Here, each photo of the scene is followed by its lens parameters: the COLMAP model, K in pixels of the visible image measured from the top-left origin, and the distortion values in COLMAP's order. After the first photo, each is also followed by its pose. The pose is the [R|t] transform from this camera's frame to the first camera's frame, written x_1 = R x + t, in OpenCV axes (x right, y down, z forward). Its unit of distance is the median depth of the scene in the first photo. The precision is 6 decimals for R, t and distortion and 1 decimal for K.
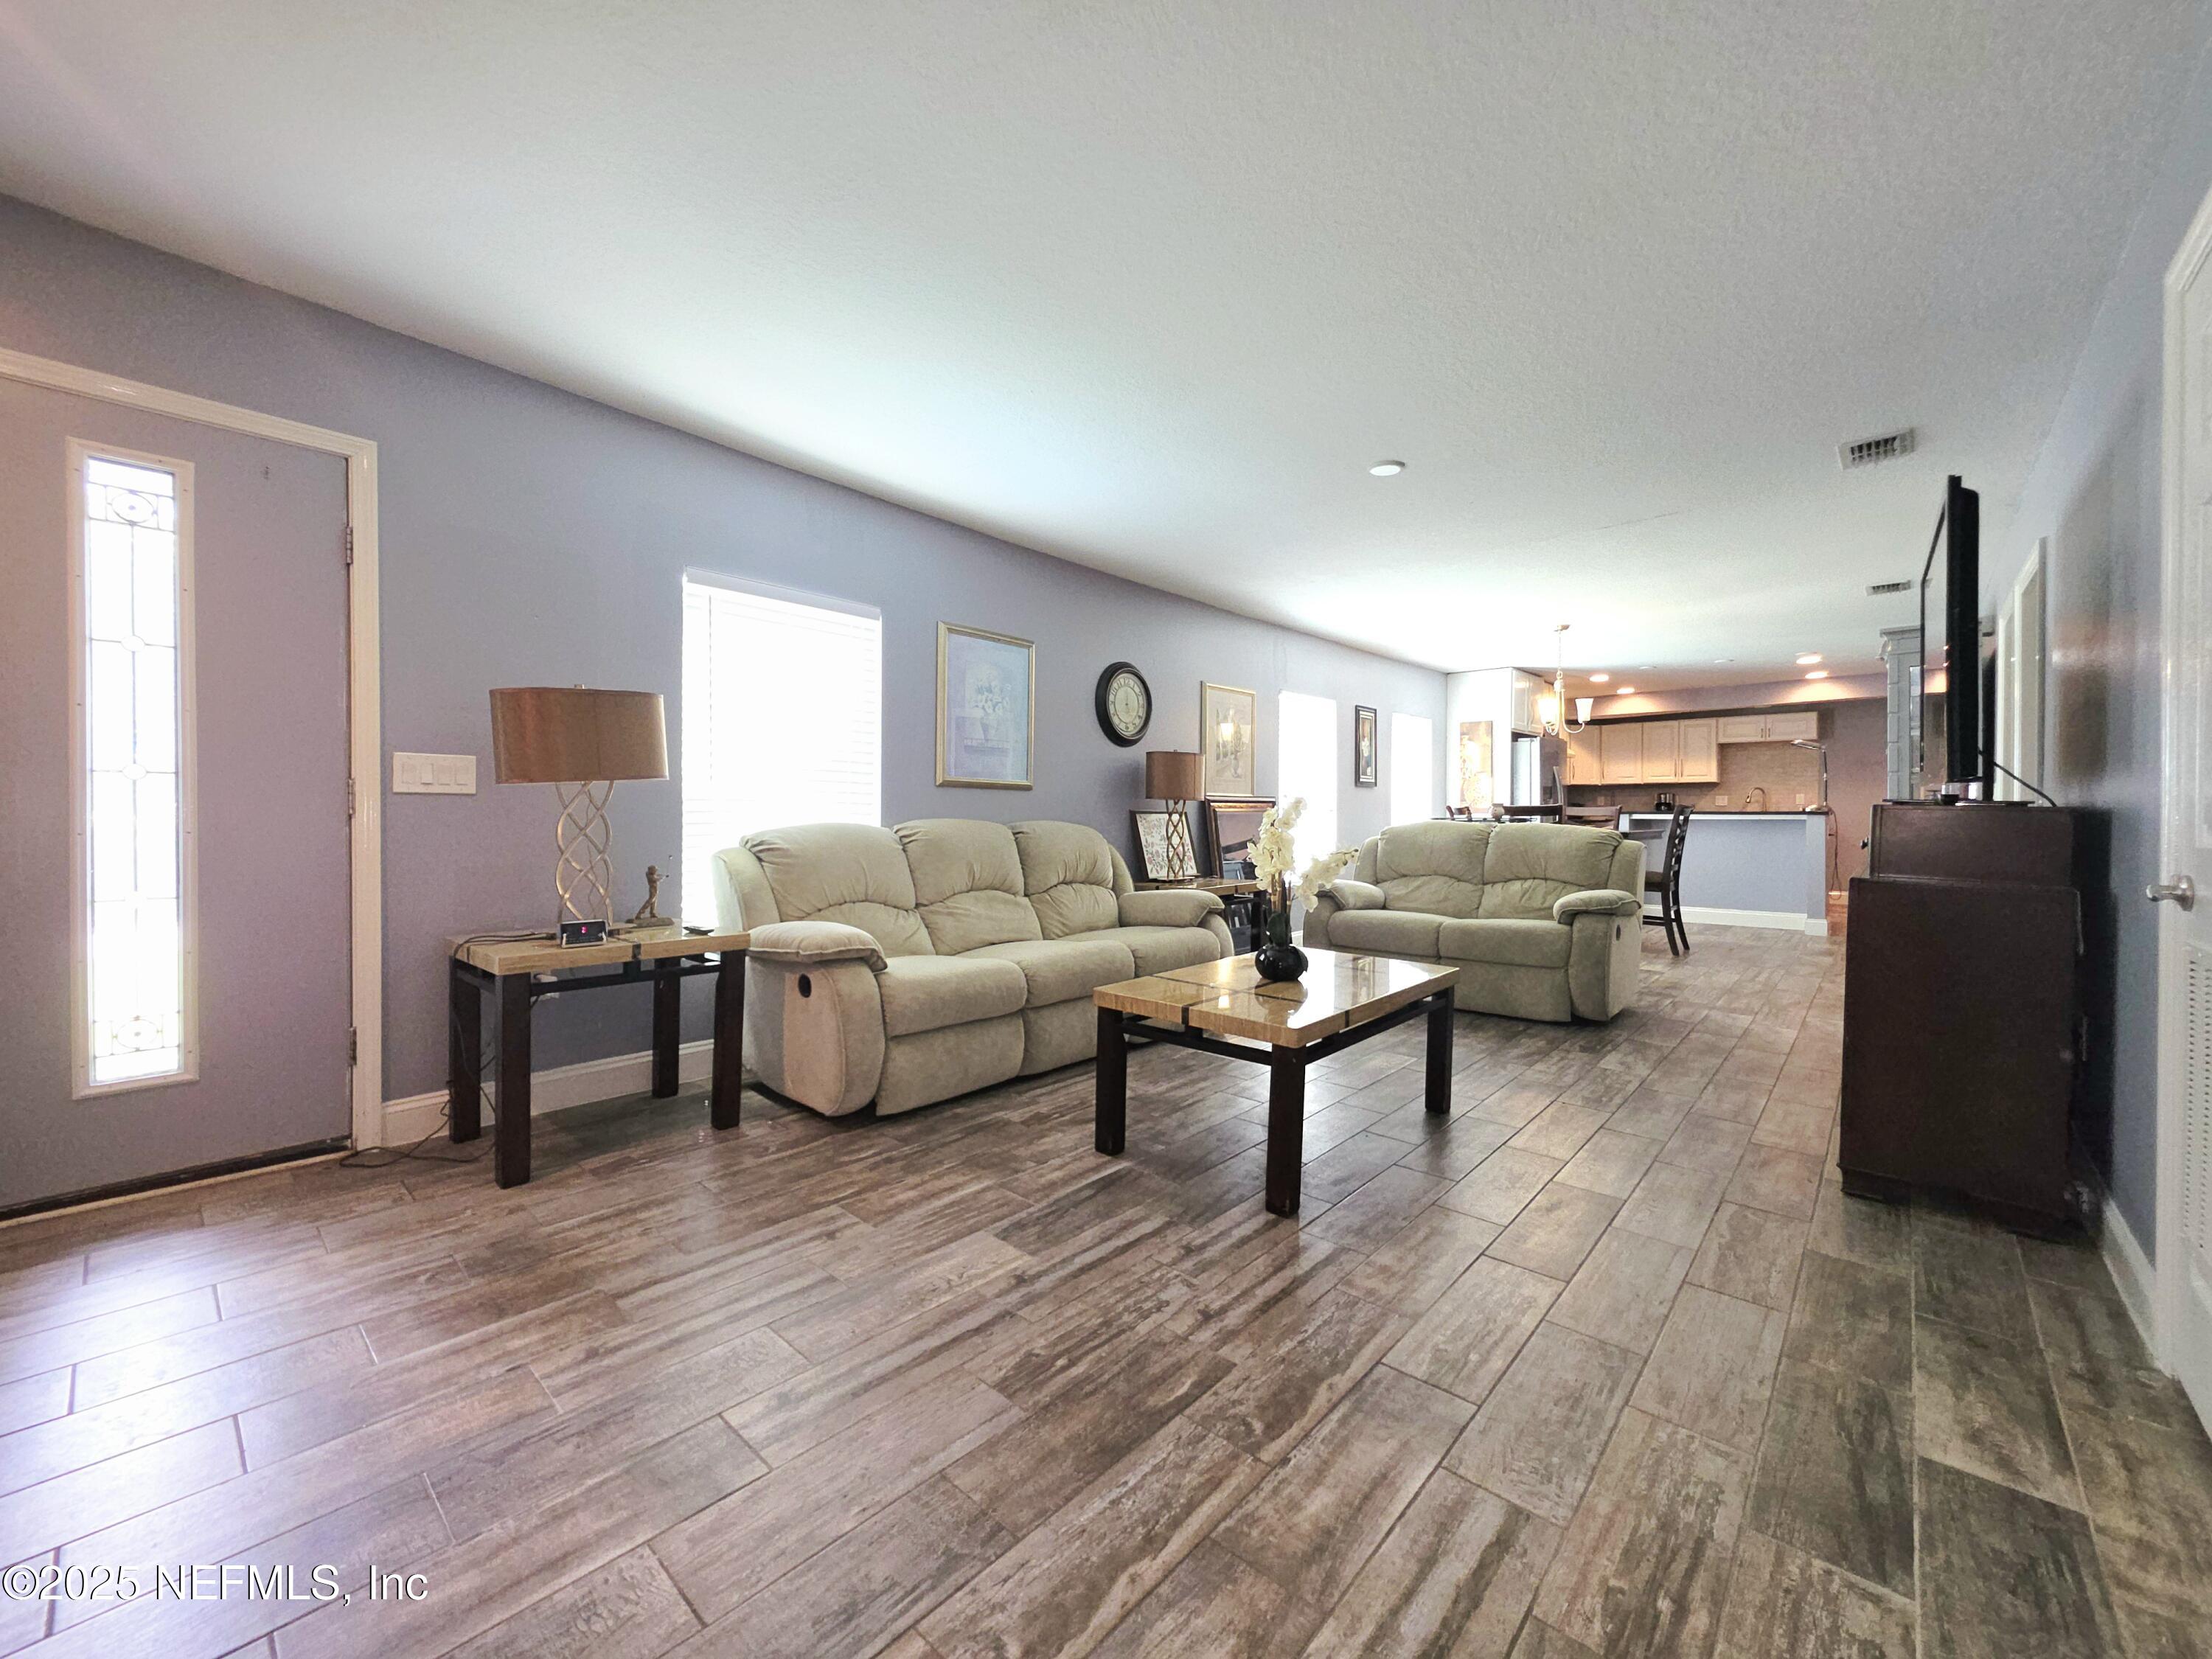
lens RADIAL K [[879.3, 0, 1103.3], [0, 879.3, 821.8], [0, 0, 1]] dist [-0.000598, 0.000037]
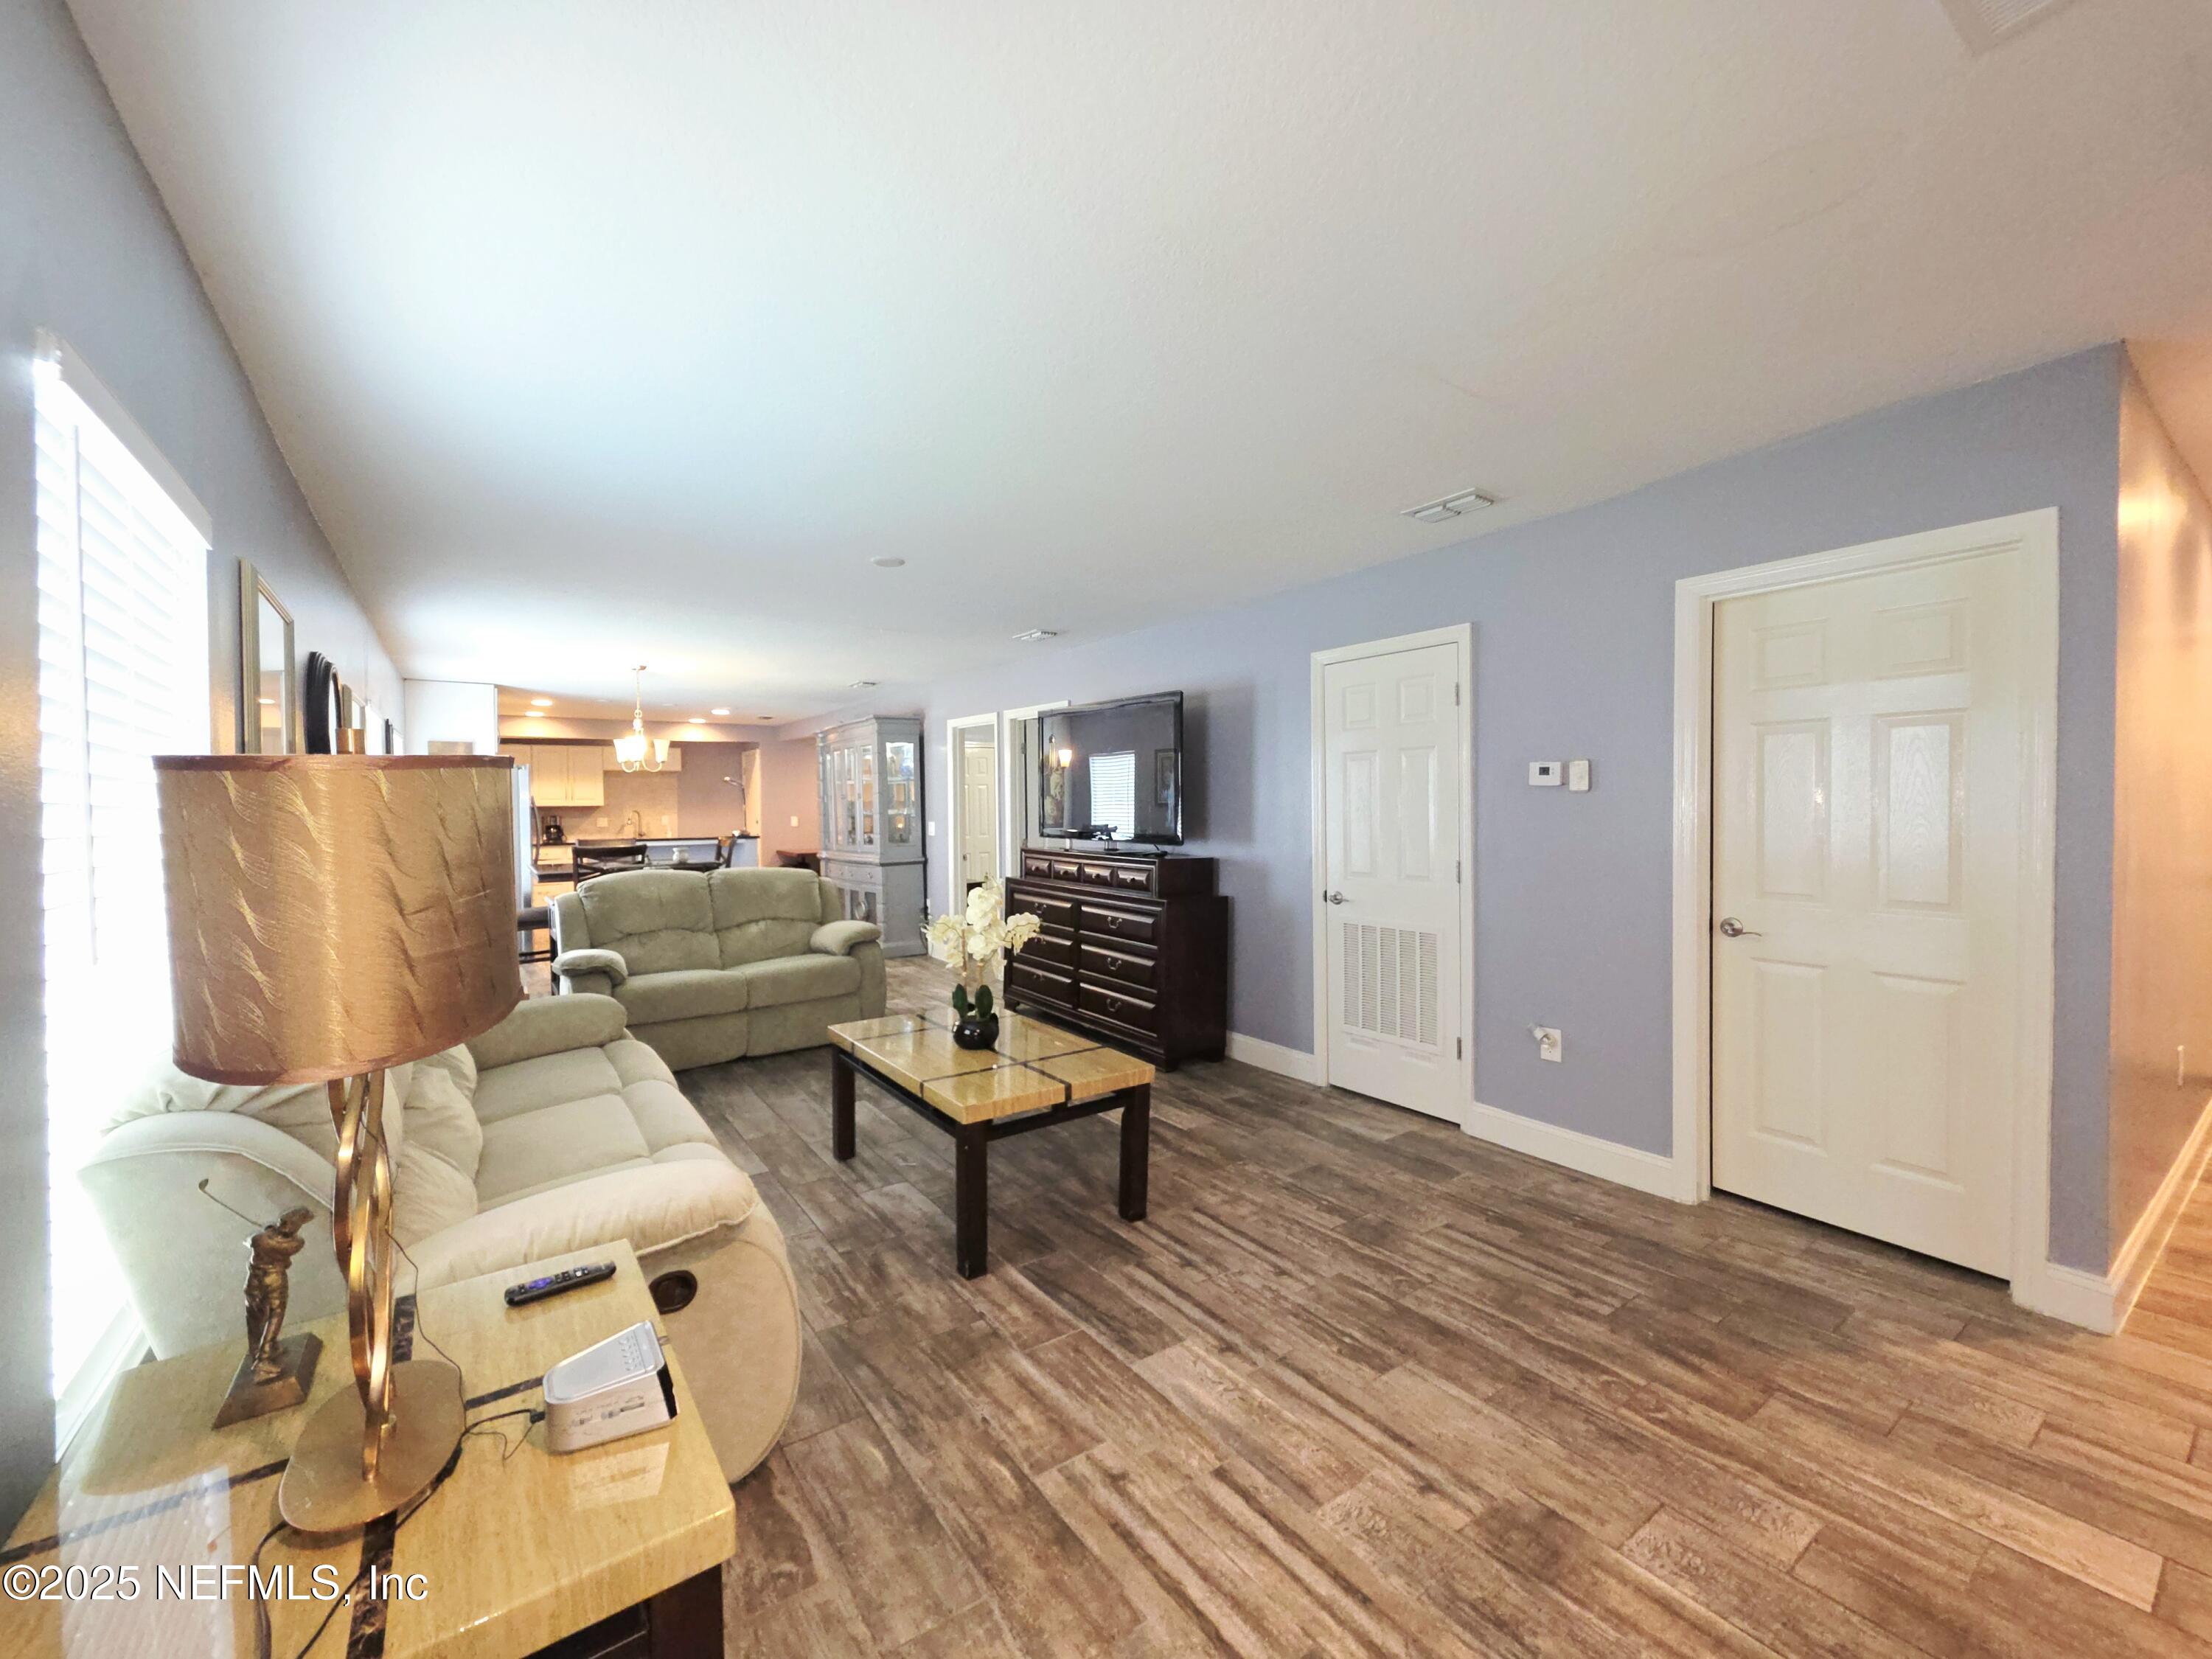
lens RADIAL K [[885.7, 0, 1097.6], [0, 885.7, 808.3], [0, 0, 1]] dist [-0.000222, -0.000197]
pose [[0.217786, -0.003068, 0.975992, -1.009462], [0.018035, 0.999837, -0.000881, -0.131787], [-0.975830, 0.017794, 0.217806, 0.755919]]
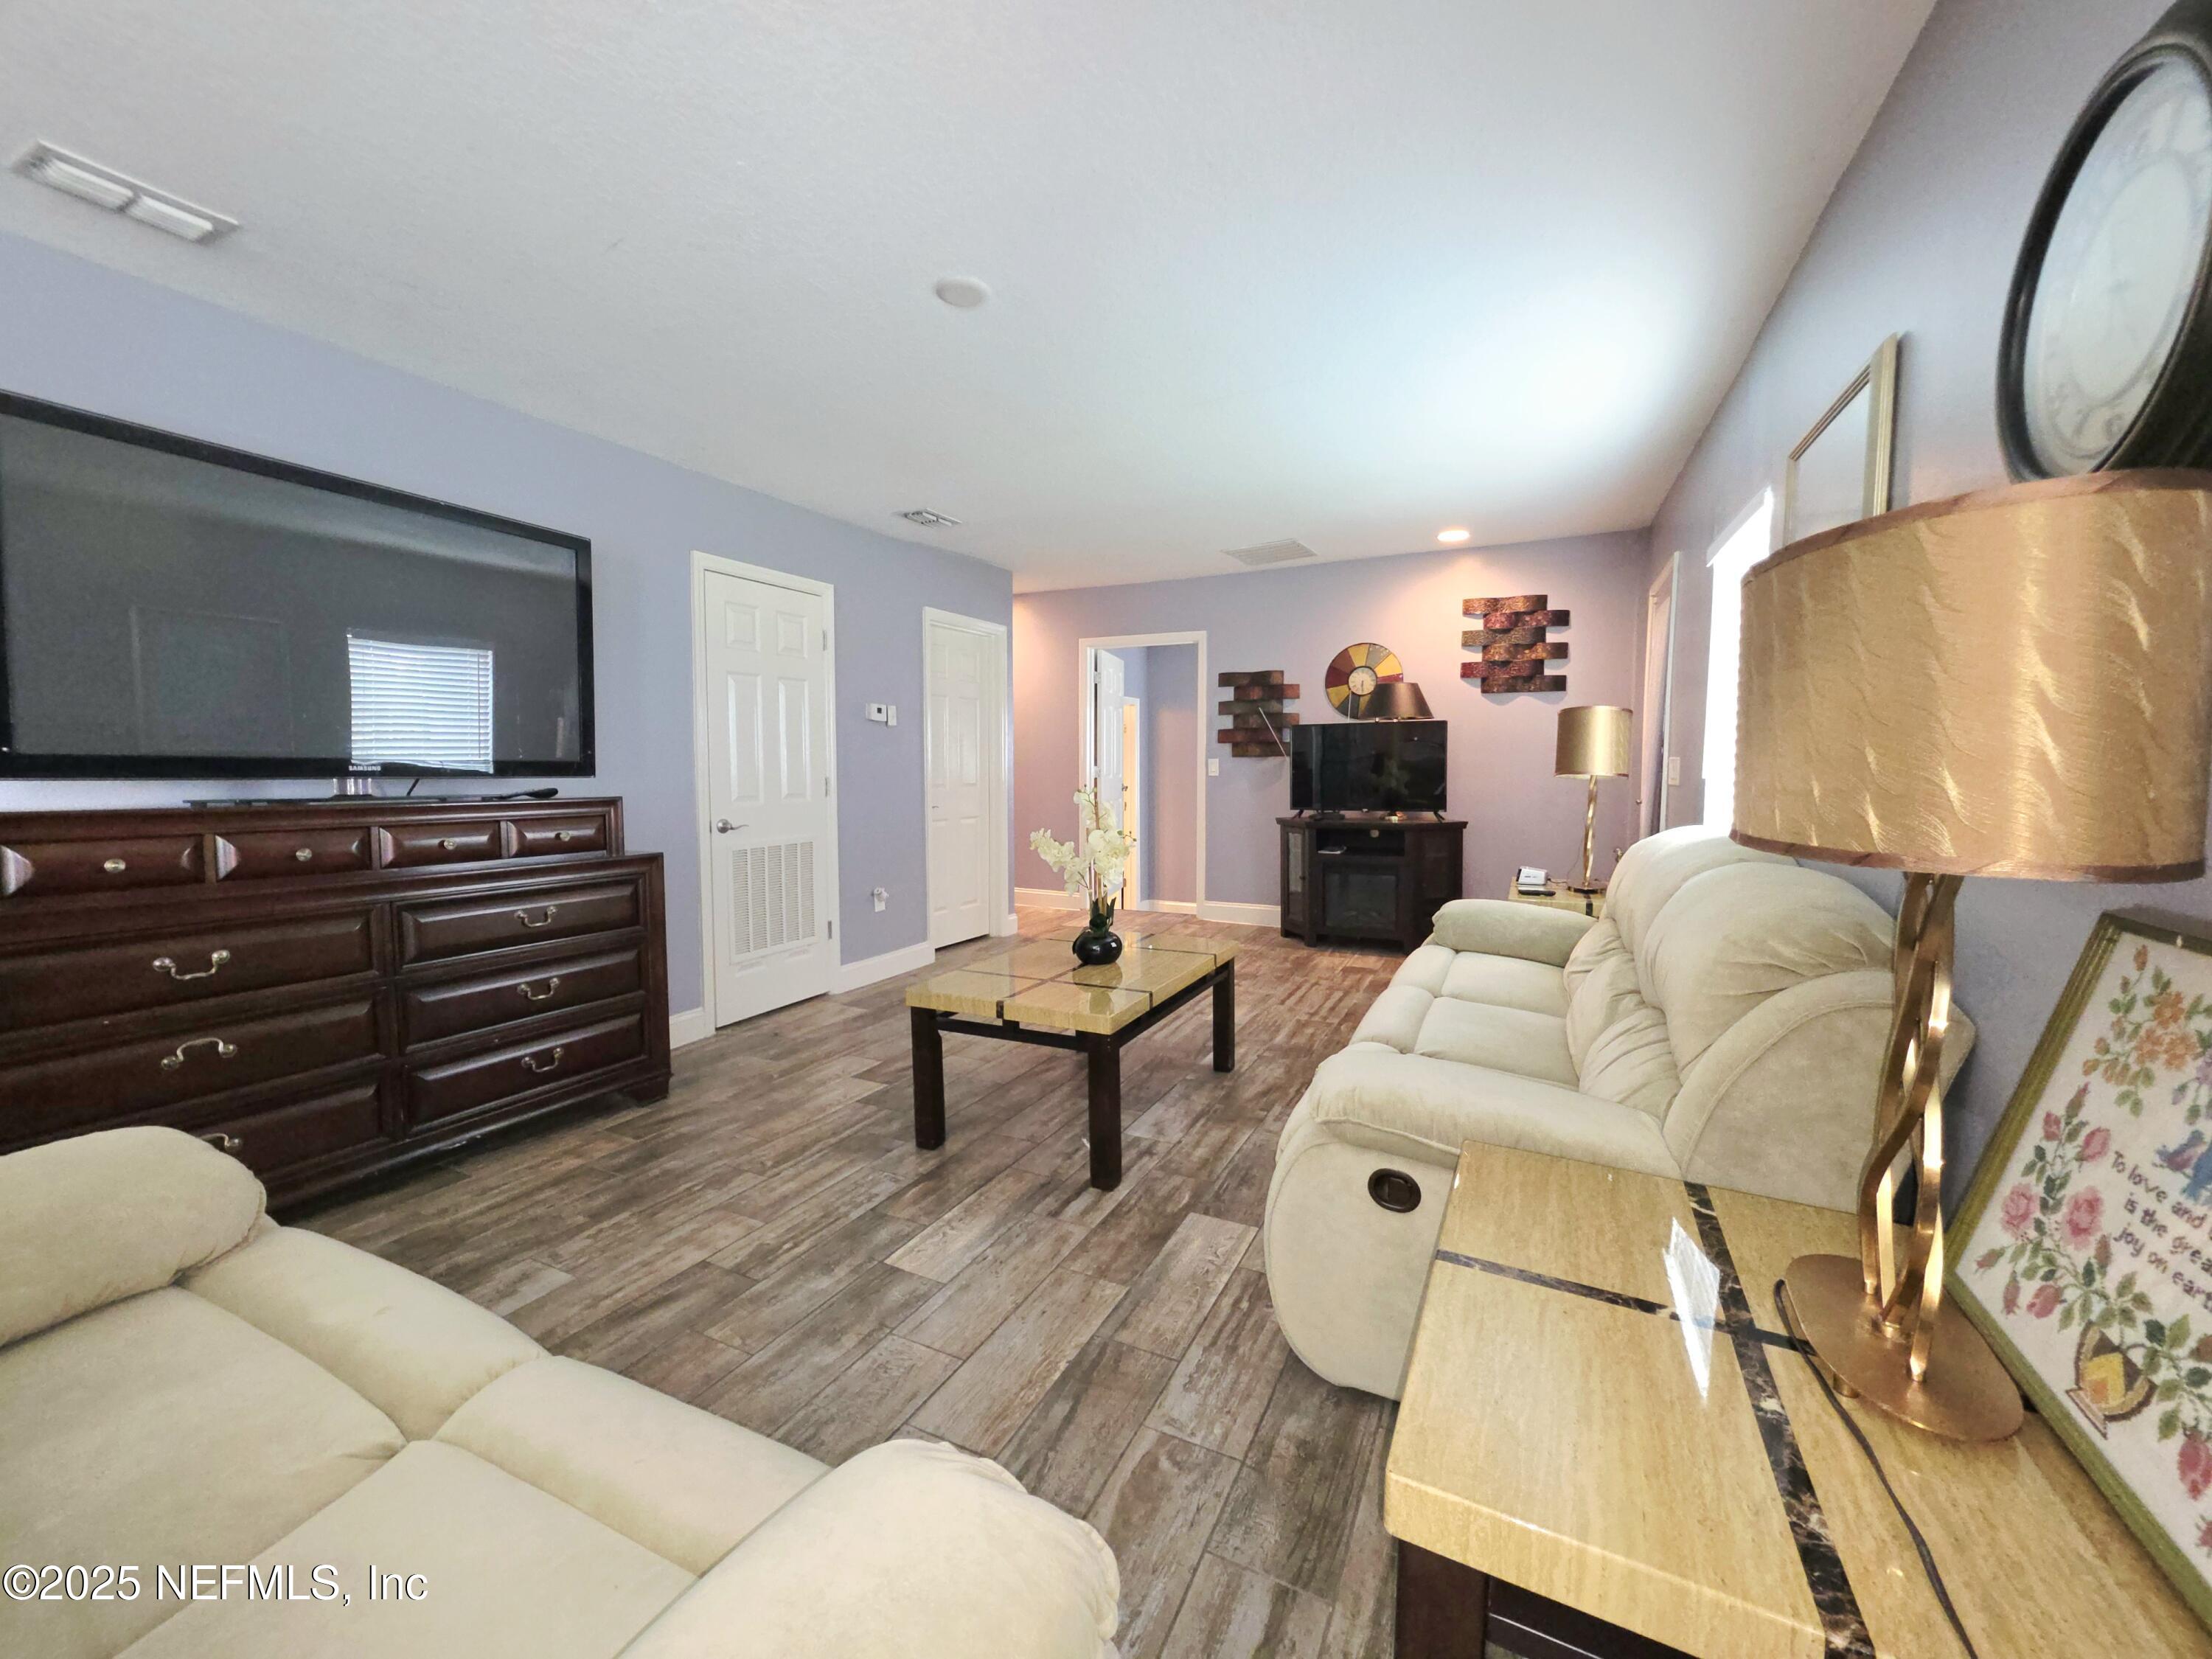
lens RADIAL K [[879.3, 0, 1103.3], [0, 879.3, 821.8], [0, 0, 1]] dist [-0.000598, 0.000037]
pose [[-0.963651, 0.014643, -0.266762, 0.583495], [-0.007734, 0.996549, 0.082641, -0.096836], [0.267052, 0.081700, -0.960213, 2.460158]]
